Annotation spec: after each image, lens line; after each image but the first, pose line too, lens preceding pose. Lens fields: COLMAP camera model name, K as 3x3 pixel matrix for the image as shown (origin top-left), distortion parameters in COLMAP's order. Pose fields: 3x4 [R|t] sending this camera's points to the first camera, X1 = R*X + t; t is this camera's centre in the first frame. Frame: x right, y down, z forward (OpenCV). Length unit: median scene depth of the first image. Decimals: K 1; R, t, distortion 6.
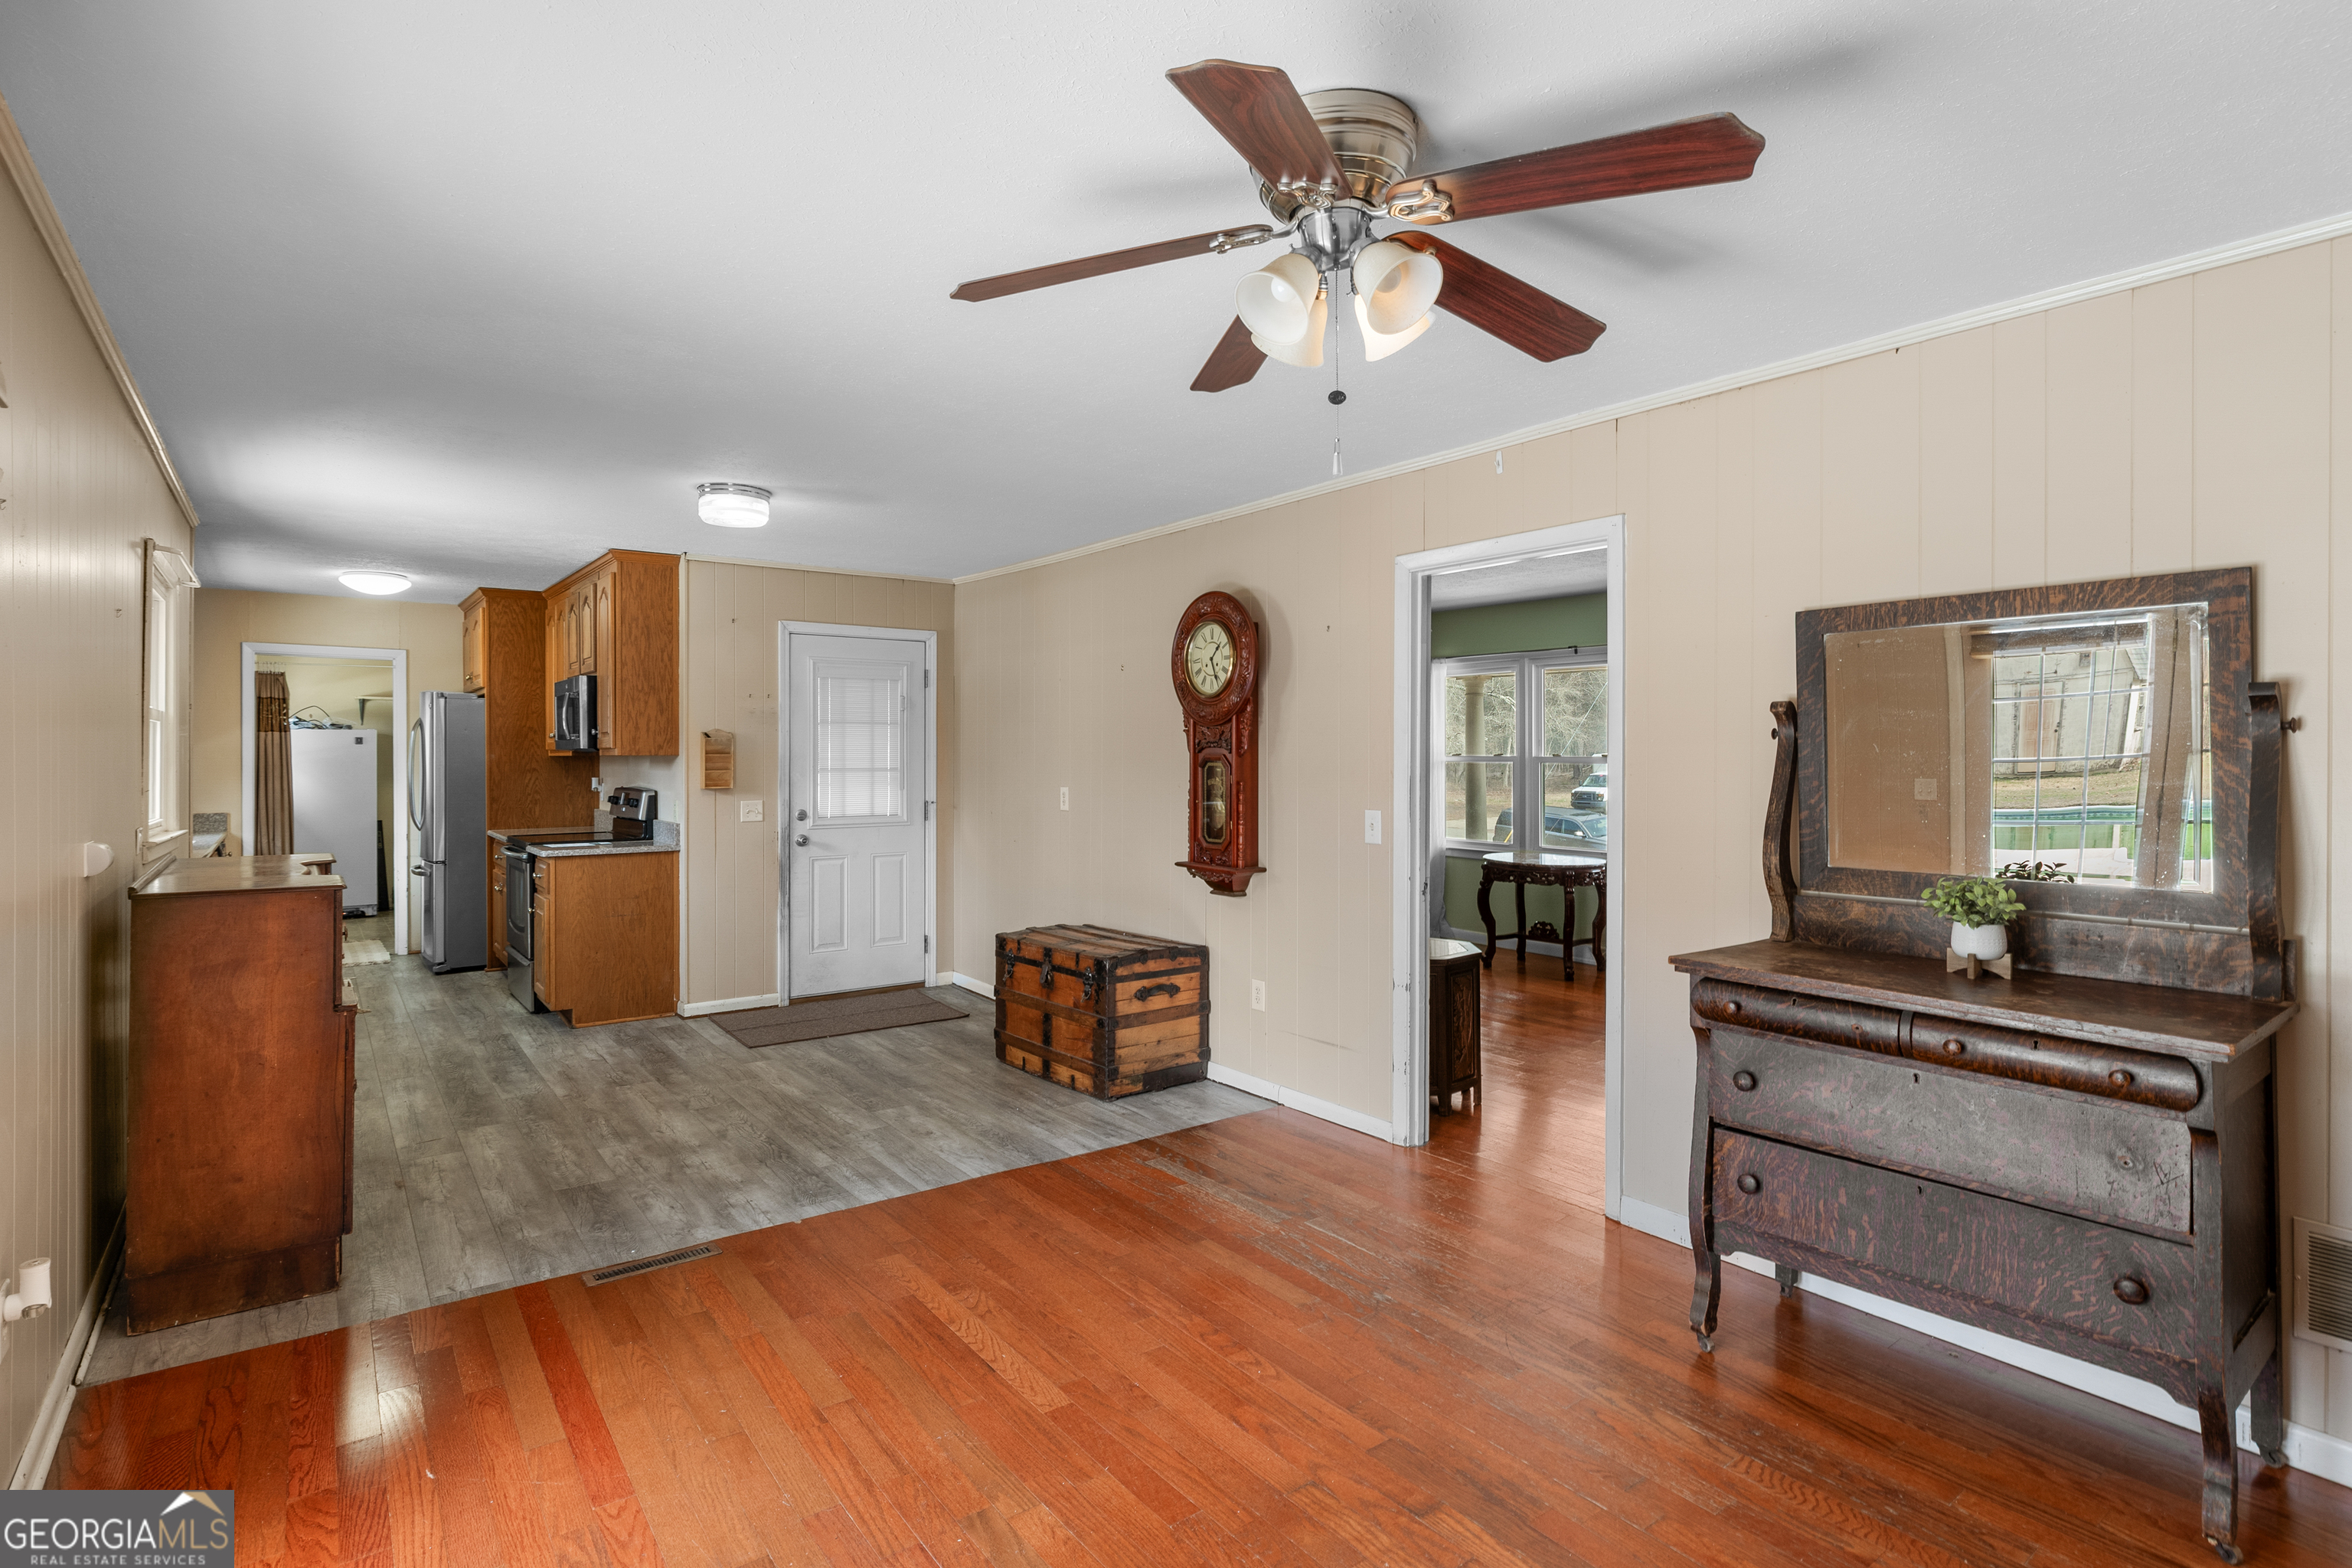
lens RADIAL K [[1146.3, 0, 1144.9], [0, 1146.3, 750.6], [0, 0, 1]] dist [0.000848, 0.002501]
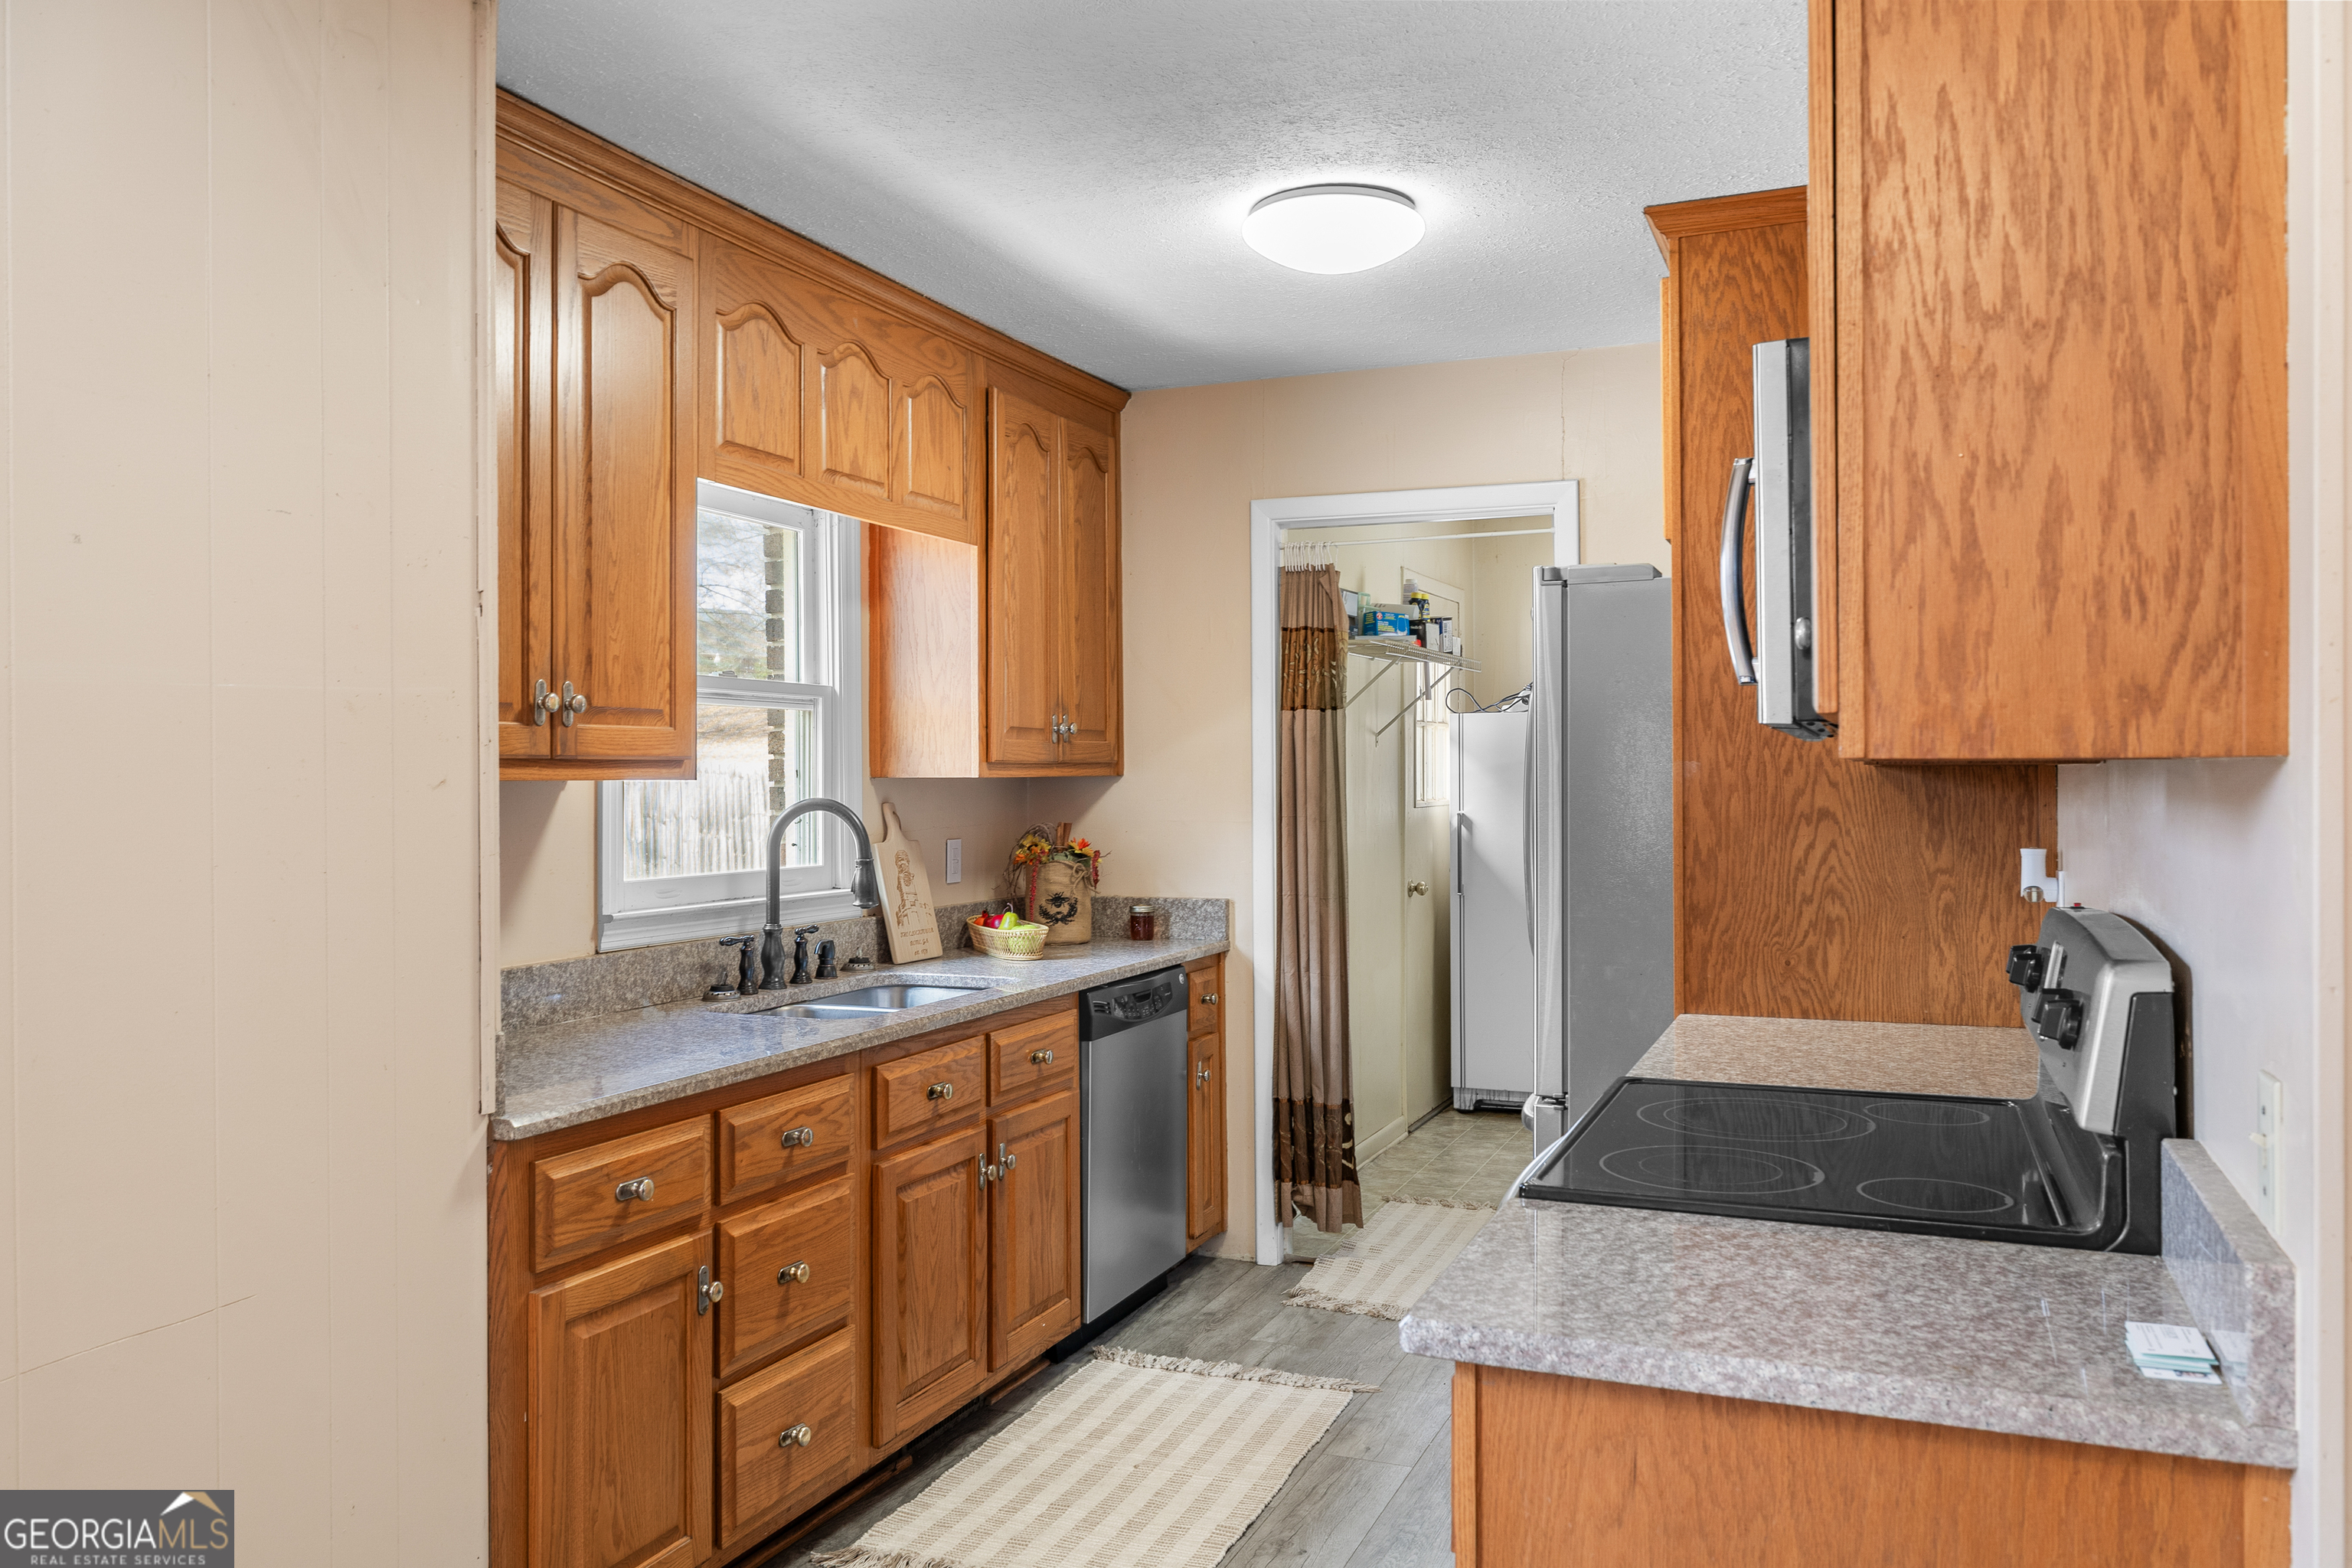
lens RADIAL K [[1773.1, 0, 1163.9], [0, 1773.1, 785.3], [0, 0, 1]] dist [-0.000495, -0.000513]
pose [[0.520267, 0.006084, -0.853982, -0.418136], [0.004804, 0.999938, 0.010050, 0.007256], [0.853990, -0.009331, 0.520206, 1.096102]]
